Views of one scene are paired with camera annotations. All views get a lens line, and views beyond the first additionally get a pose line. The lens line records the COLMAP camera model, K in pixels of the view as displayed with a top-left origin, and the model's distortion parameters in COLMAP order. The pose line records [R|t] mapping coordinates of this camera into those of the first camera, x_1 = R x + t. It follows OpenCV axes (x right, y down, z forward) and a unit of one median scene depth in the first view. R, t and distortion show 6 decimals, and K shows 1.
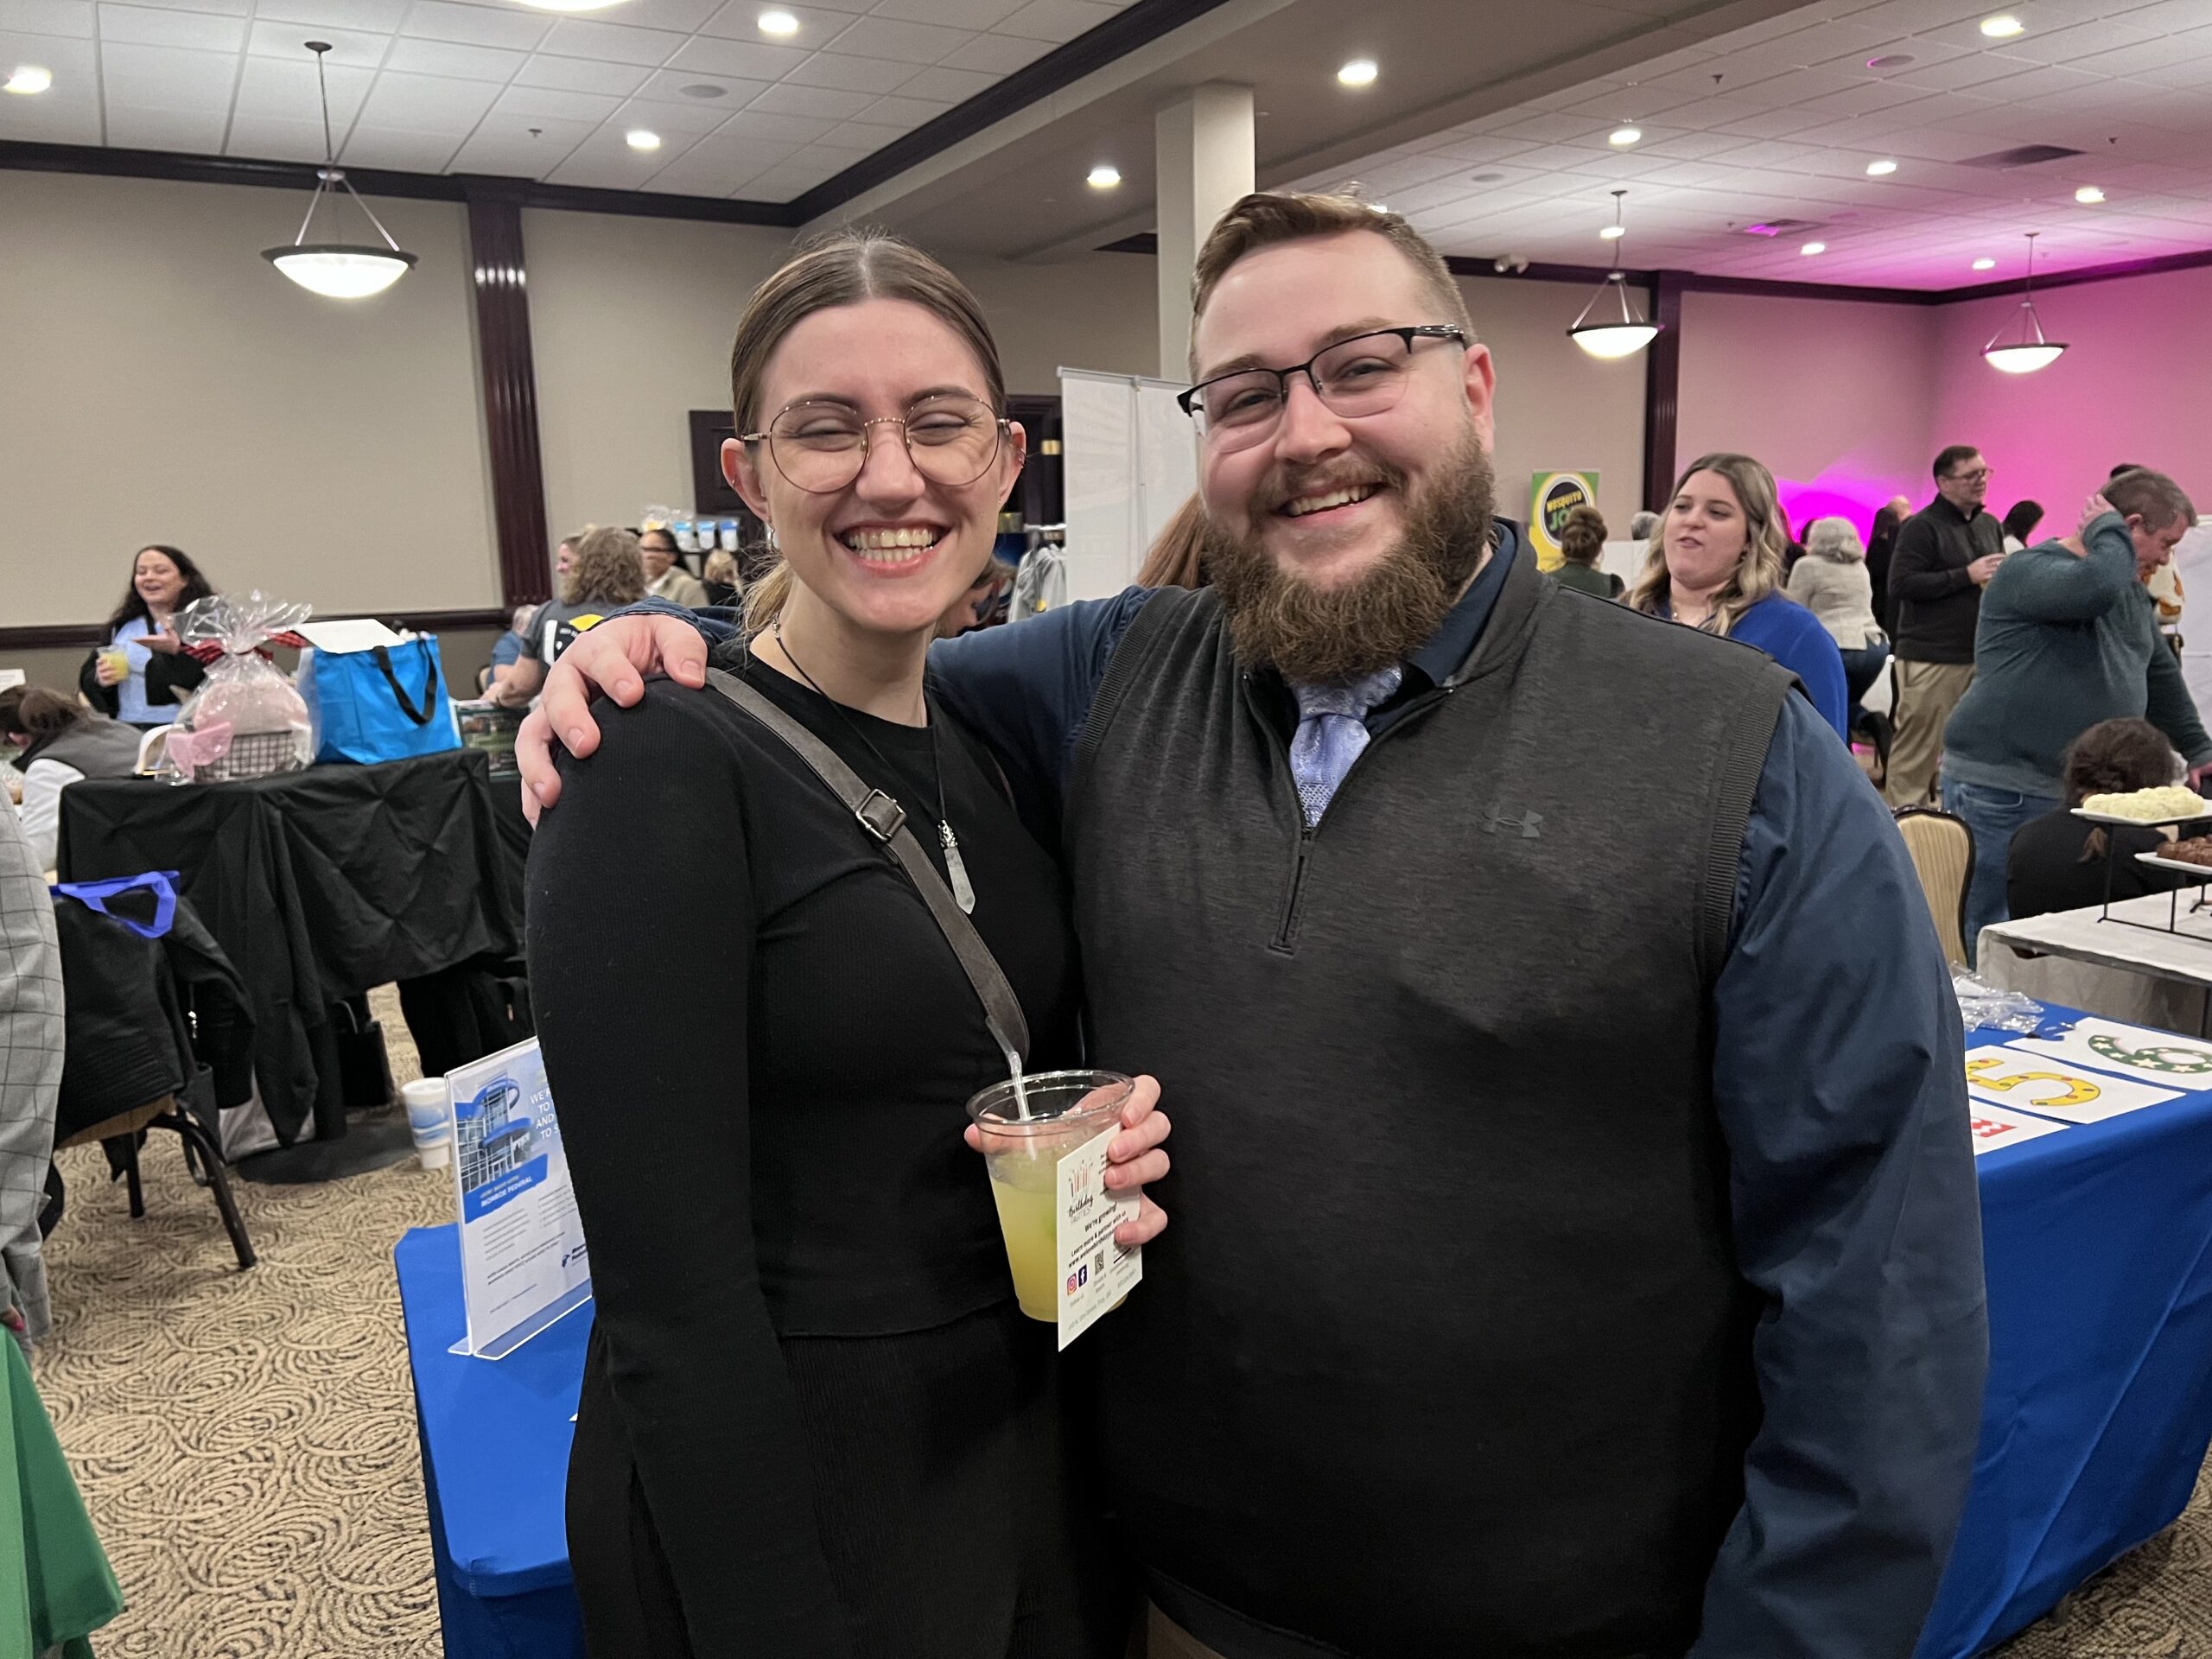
lens RADIAL K [[1654.3, 0, 1121.4], [0, 1654.3, 824.1], [0, 0, 1]] dist [0.029498, -0.036968]
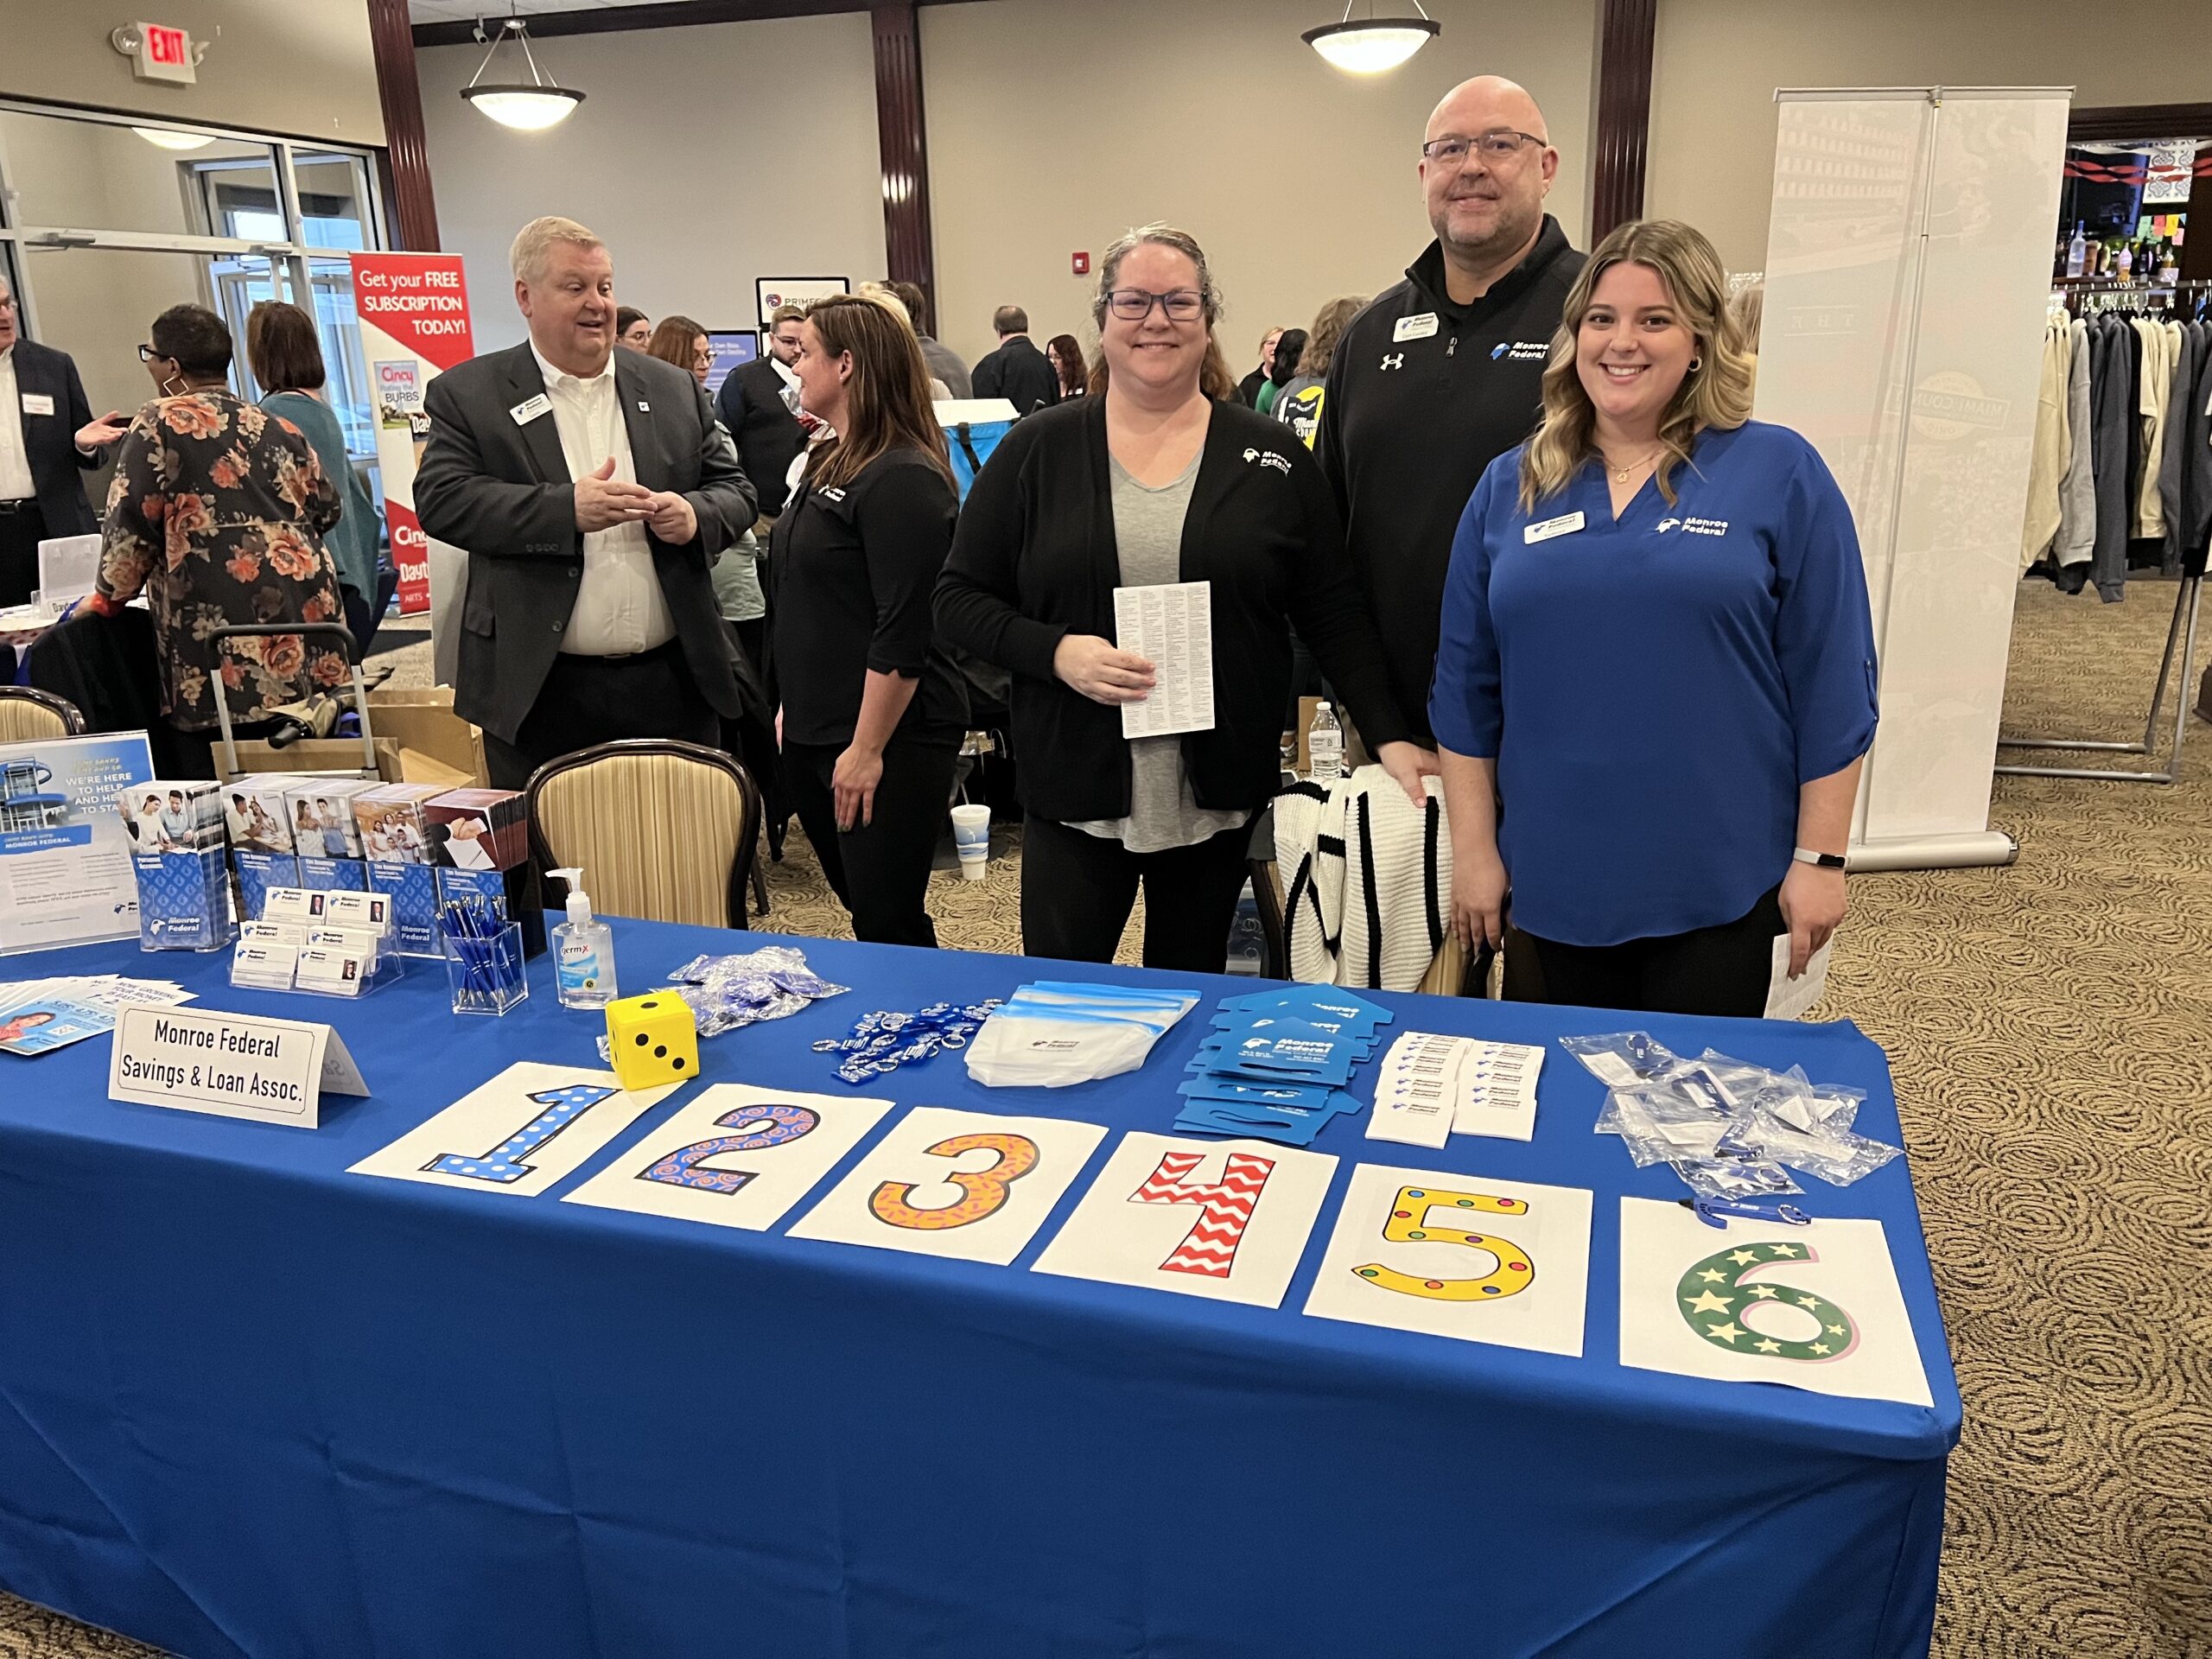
lens RADIAL K [[1654.3, 0, 1116.8], [0, 1654.3, 829.5], [0, 0, 1]] dist [0.029498, -0.036968]
pose [[0.696190, 0.204999, -0.687964, 0.815883], [-0.108332, 0.977385, 0.181613, -0.092405], [0.709636, -0.051909, 0.702653, 0.459992]]
